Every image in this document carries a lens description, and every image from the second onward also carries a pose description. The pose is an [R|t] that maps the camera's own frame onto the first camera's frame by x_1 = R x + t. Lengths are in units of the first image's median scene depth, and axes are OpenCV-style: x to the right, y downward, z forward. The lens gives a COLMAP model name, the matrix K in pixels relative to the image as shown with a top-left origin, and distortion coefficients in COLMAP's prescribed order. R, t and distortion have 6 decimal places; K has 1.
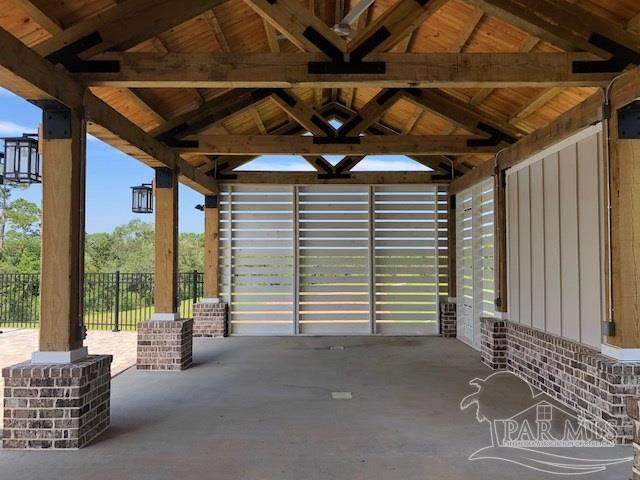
lens RADIAL K [[528.8, 0, 320.0], [0, 528.8, 240.0], [0, 0, 1]] dist [0.009895, 0.005783]
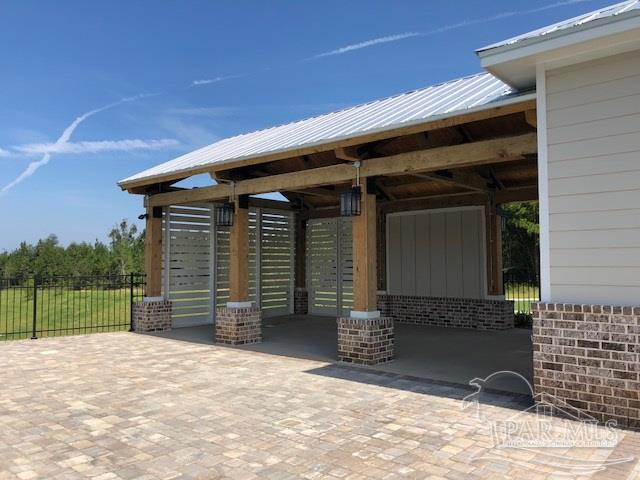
lens RADIAL K [[524.5, 0, 320.0], [0, 524.5, 240.0], [0, 0, 1]] dist [-0.004322, -0.002645]
pose [[0.654918, 0.029231, 0.755134, -0.850900], [-0.019668, 0.999572, -0.021636, 0.004262], [-0.755444, -0.000682, 0.655213, -0.011941]]
